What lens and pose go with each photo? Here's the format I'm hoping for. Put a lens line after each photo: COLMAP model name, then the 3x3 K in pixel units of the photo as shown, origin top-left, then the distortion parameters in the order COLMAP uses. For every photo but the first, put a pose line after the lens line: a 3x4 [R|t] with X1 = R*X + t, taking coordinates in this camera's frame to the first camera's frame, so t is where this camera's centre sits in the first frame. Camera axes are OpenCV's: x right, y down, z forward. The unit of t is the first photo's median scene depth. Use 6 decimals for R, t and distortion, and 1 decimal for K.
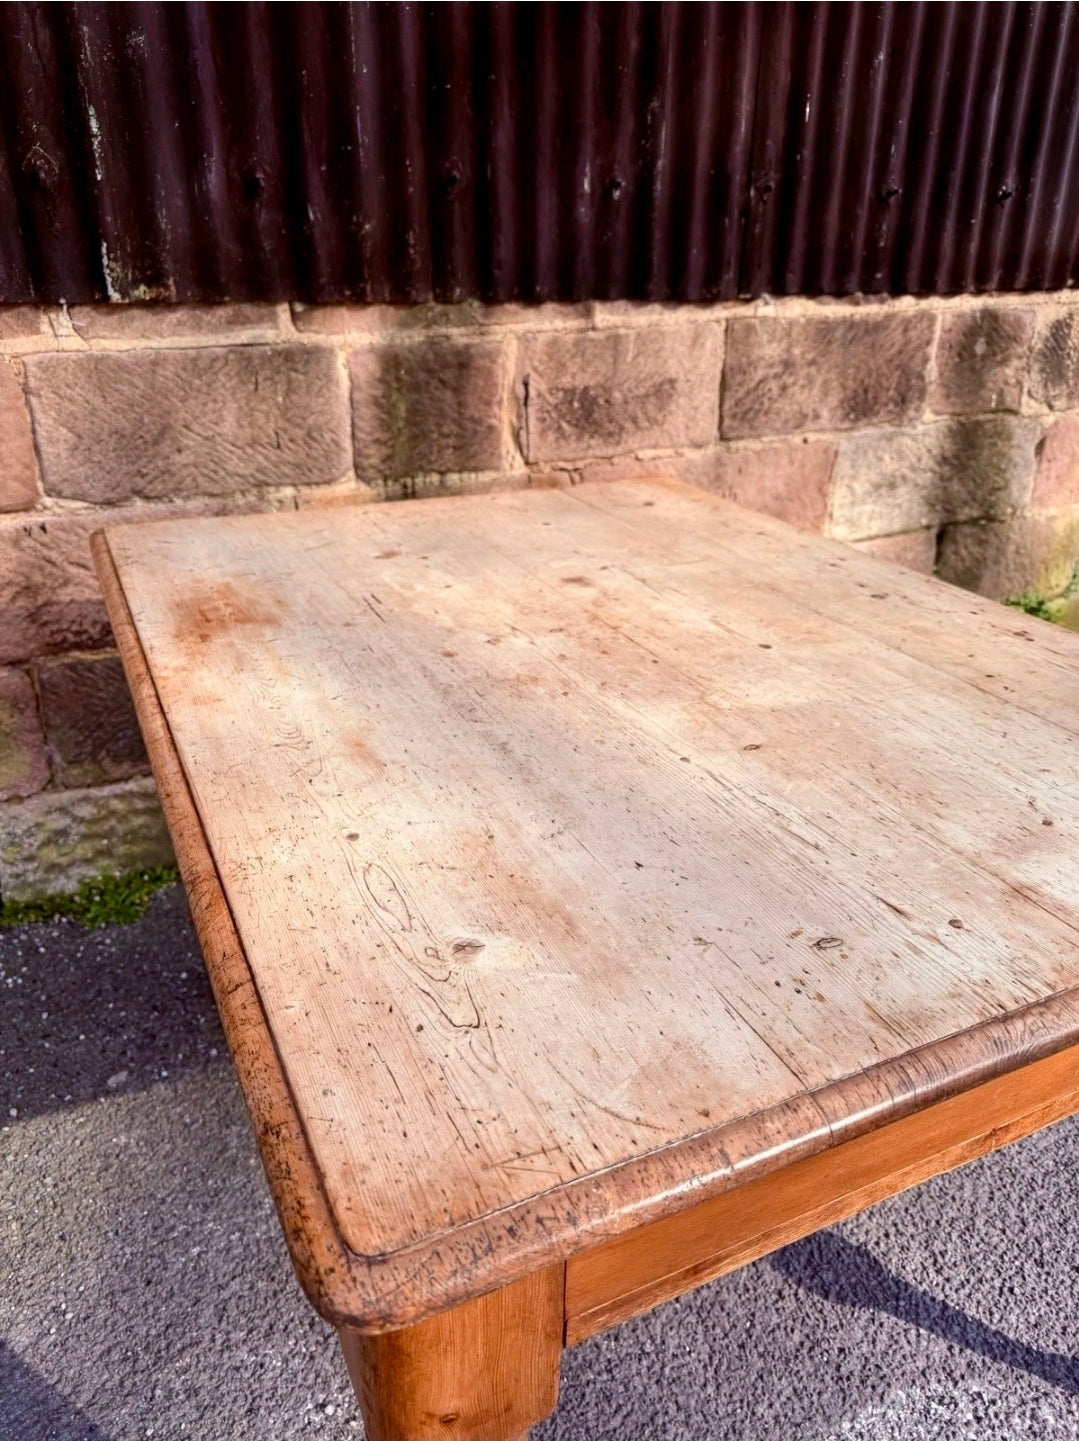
lens RADIAL K [[1036.8, 0, 547.2], [0, 1036.8, 725.9], [0, 0, 1]] dist [0.053621, -0.094663]
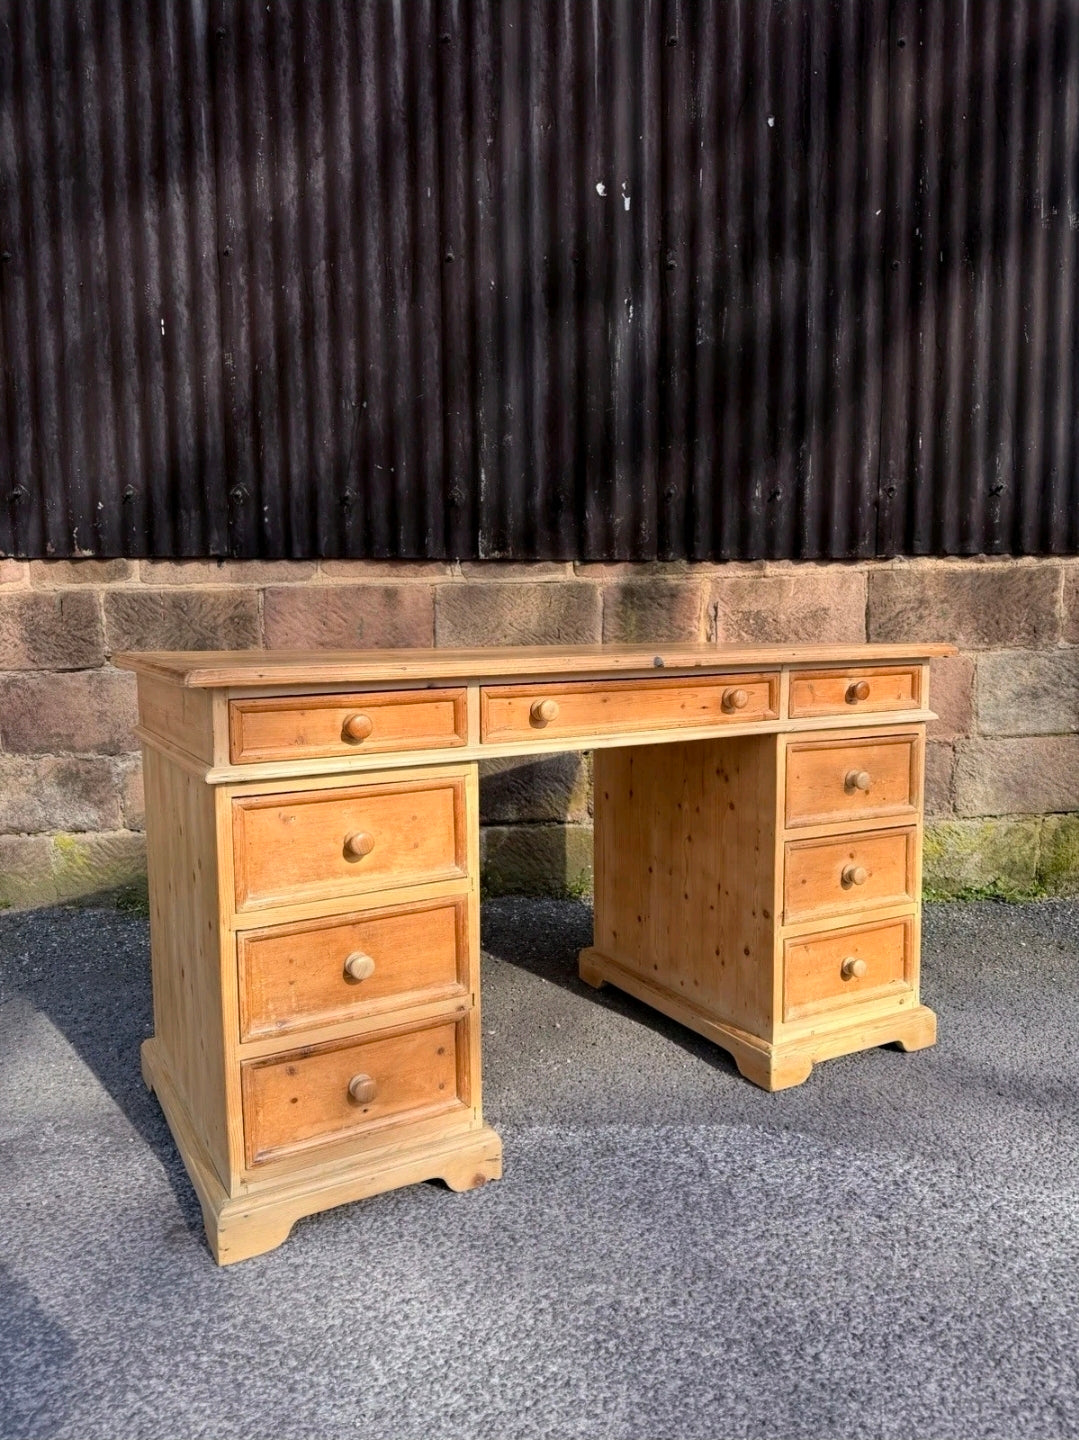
lens RADIAL K [[1012.6, 0, 541.5], [0, 1012.6, 728.9], [0, 0, 1]] dist [0.075255, -0.106299]
pose [[0.896806, 0.025148, -0.441708, 0.440588], [-0.171800, 0.939831, -0.295301, 0.358906], [0.407705, 0.340713, 0.847167, -0.370090]]
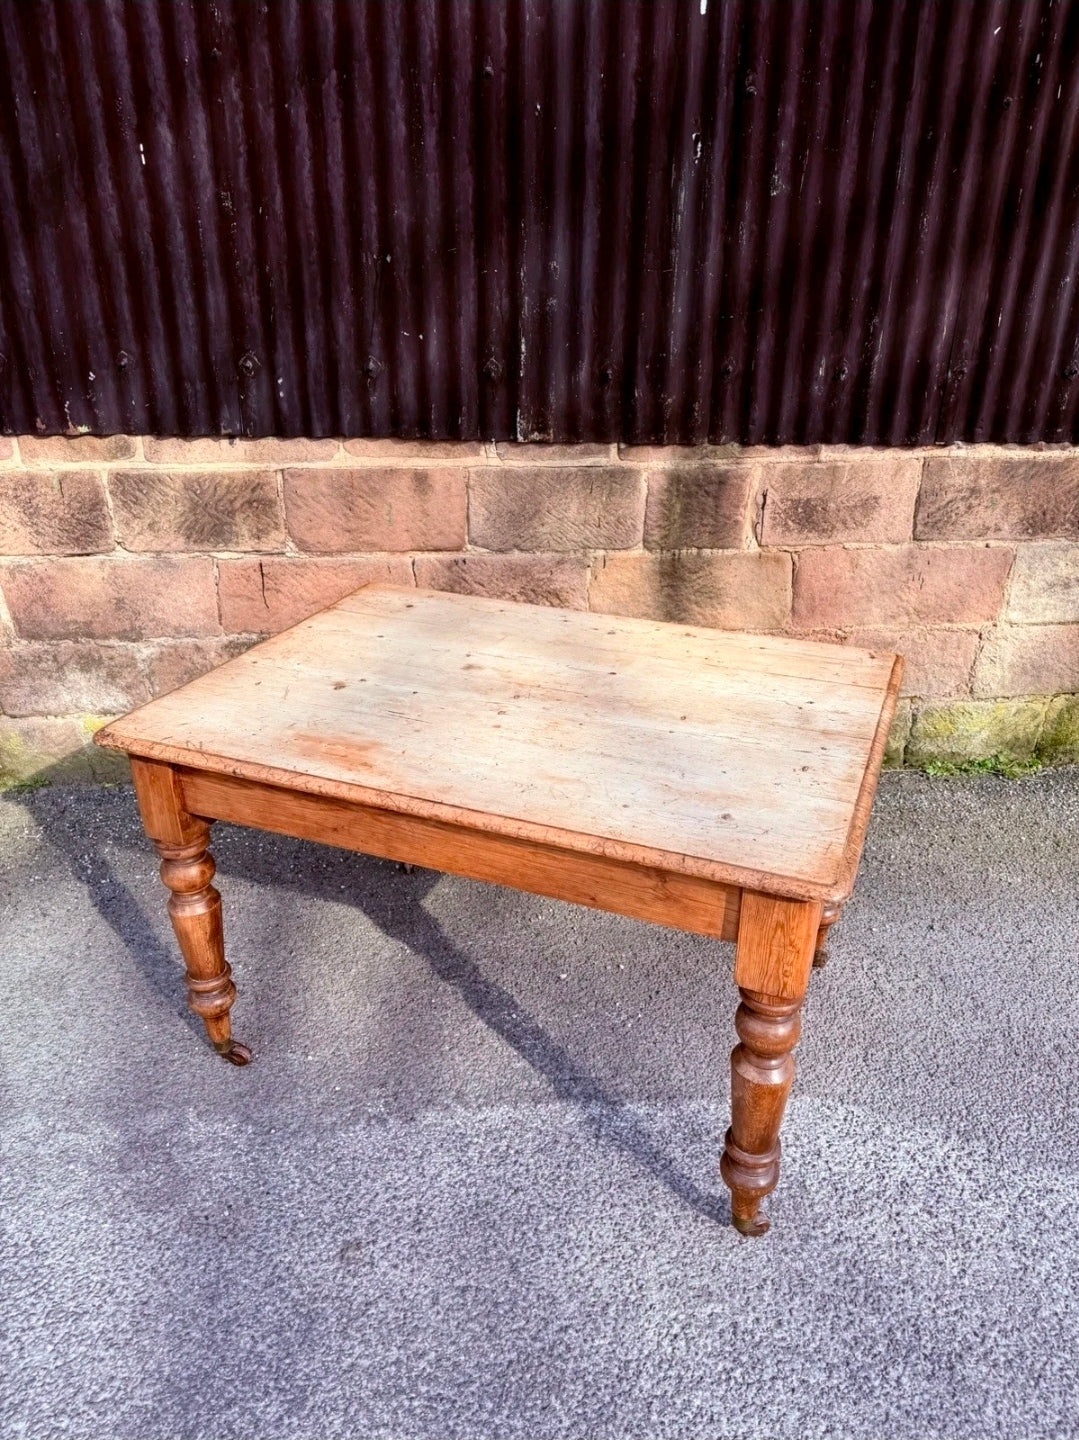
lens RADIAL K [[1016.5, 0, 545.2], [0, 1016.5, 728.2], [0, 0, 1]] dist [0.064598, -0.094703]
pose [[0.923548, 0.163244, -0.347003, 0.263129], [-0.166453, 0.985831, 0.020760, 0.029706], [0.345475, 0.038587, 0.937634, -0.509643]]
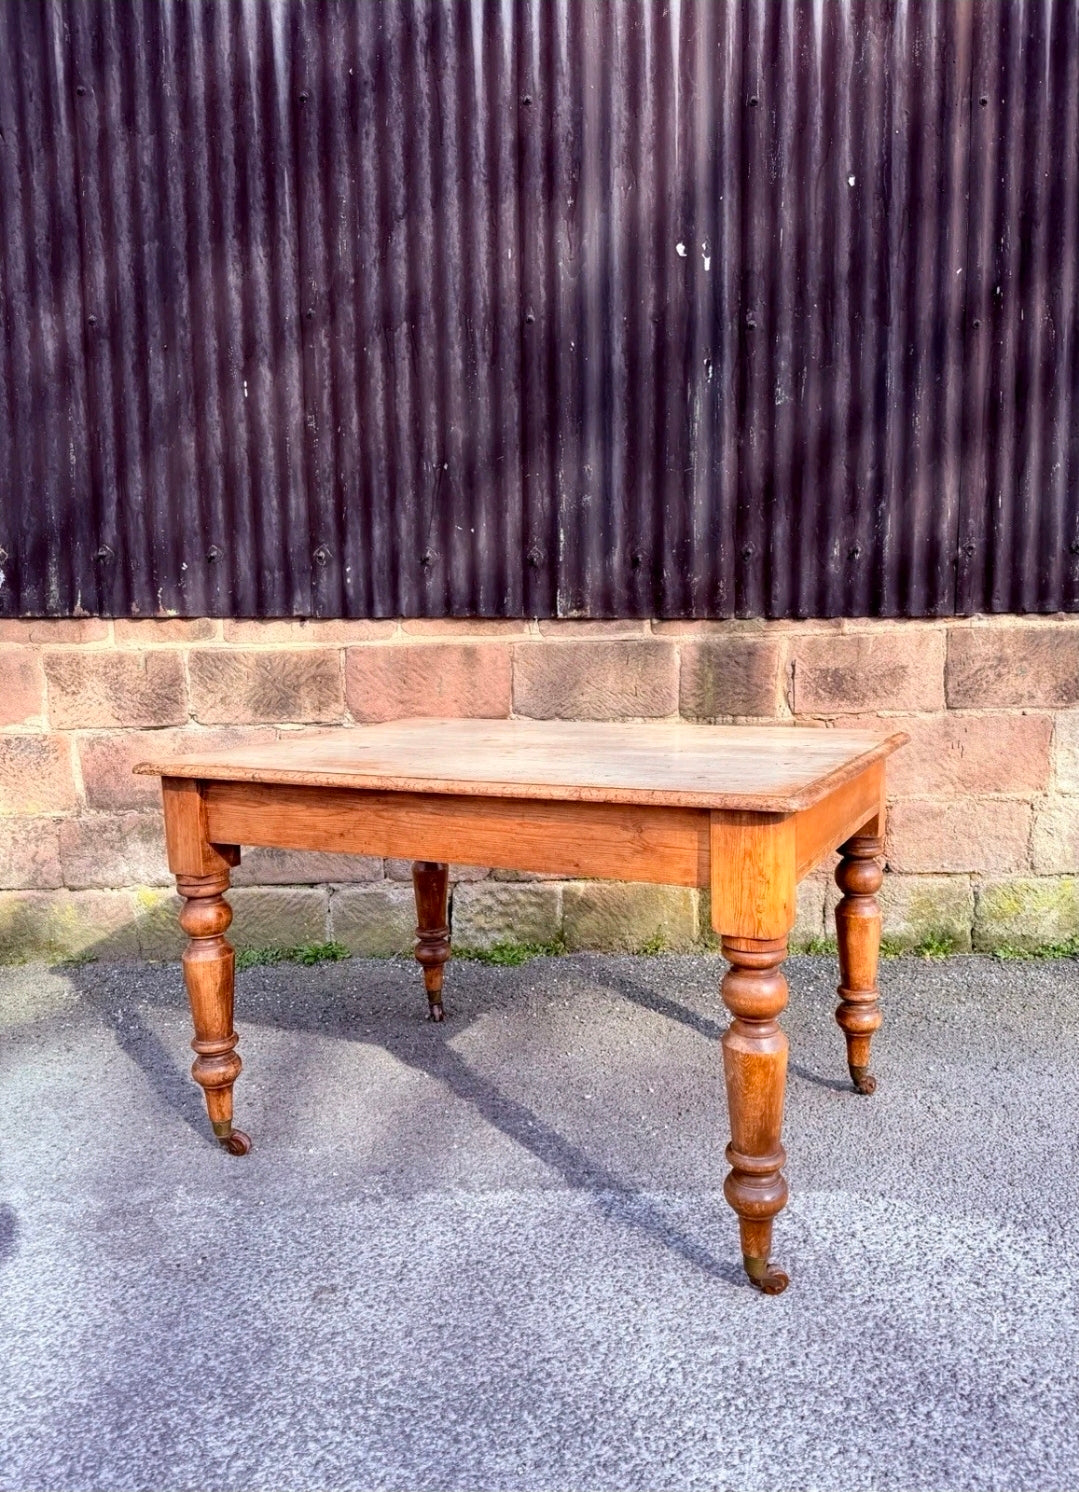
lens RADIAL K [[1066.1, 0, 560.5], [0, 1066.1, 754.2], [0, 0, 1]] dist [0.093879, -0.135405]
pose [[0.890711, 0.029958, -0.453581, 0.420402], [-0.175961, 0.942759, -0.283273, 0.336676], [0.419131, 0.332127, 0.844997, -0.506385]]
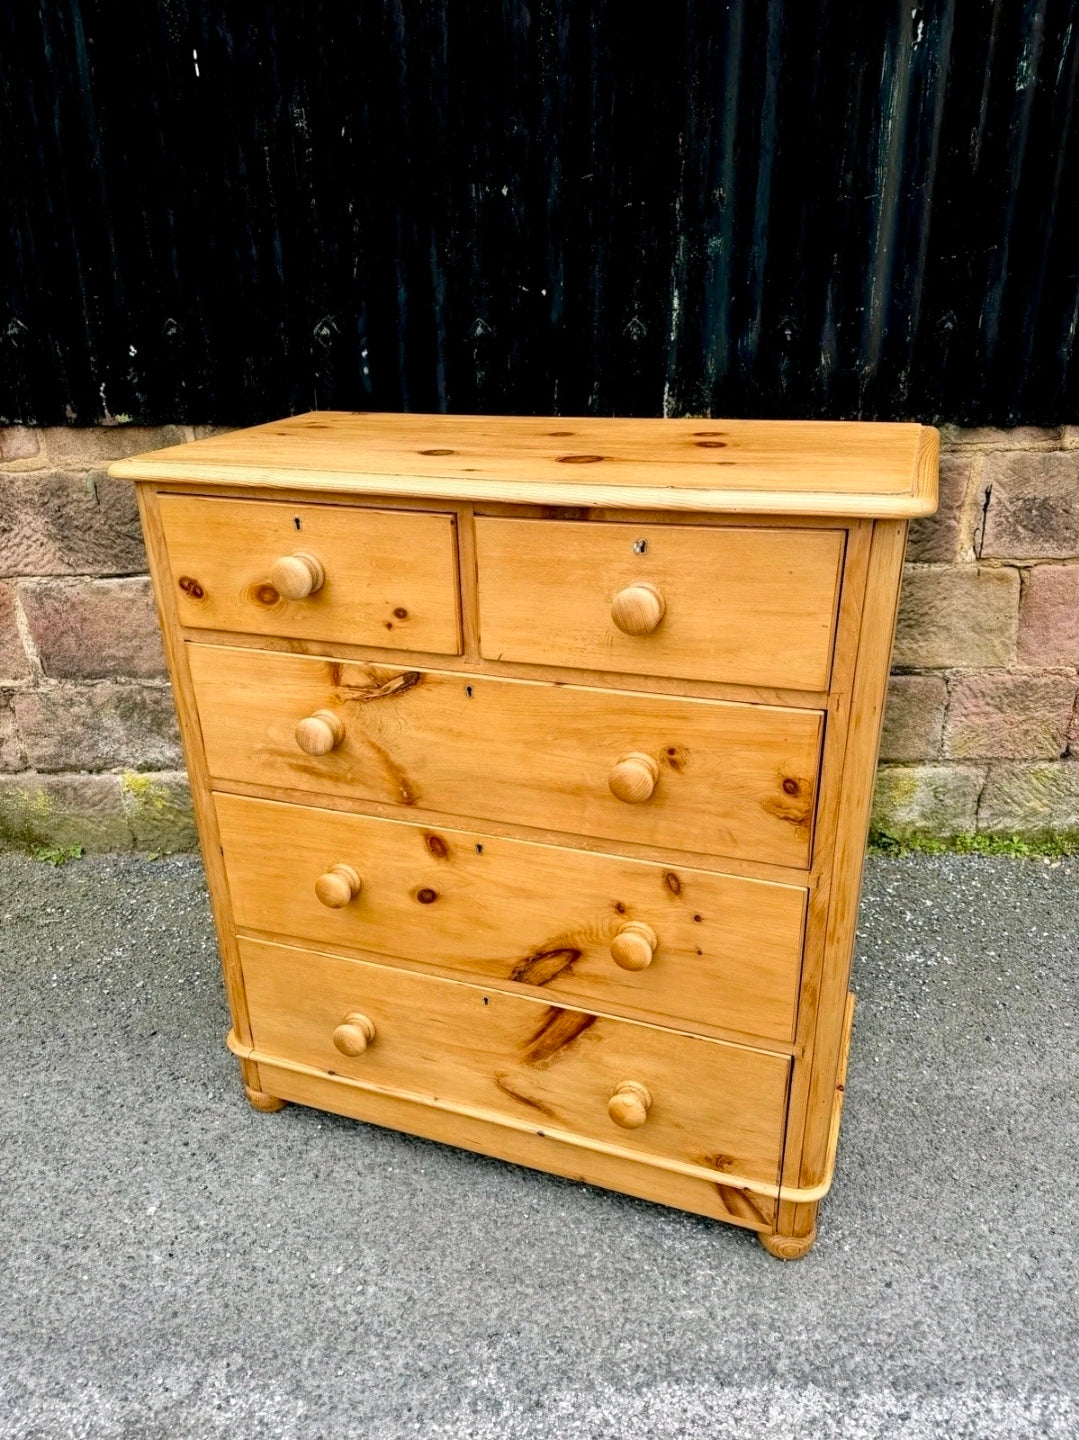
lens RADIAL K [[1018.5, 0, 541.6], [0, 1018.5, 727.5], [0, 0, 1]] dist [0.023071, -0.034219]
pose [[0.890947, 0.159417, -0.425206, 0.063626], [-0.174591, 0.984635, 0.003330, 0.010577], [0.419204, 0.071270, 0.905090, -0.220525]]
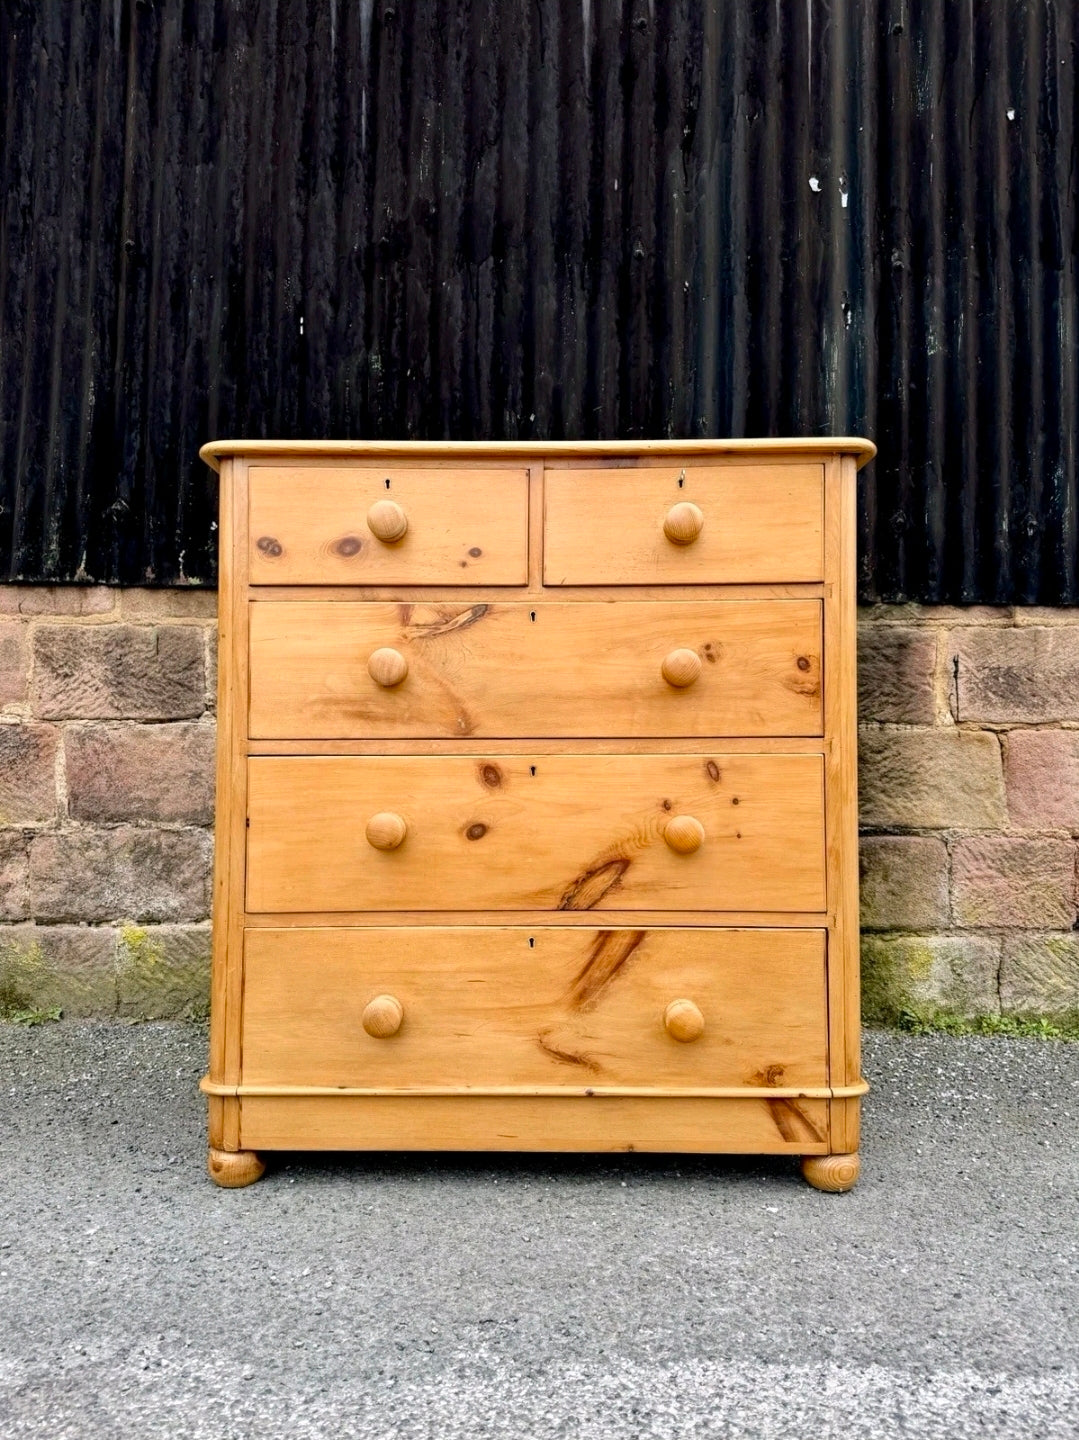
lens RADIAL K [[1024.9, 0, 538.5], [0, 1024.9, 727.2], [0, 0, 1]] dist [0.029309, -0.037613]
pose [[0.888456, -0.016805, -0.458654, 0.105860], [-0.202160, 0.882834, -0.423951, 0.395448], [0.412040, 0.469384, 0.780962, -0.171236]]
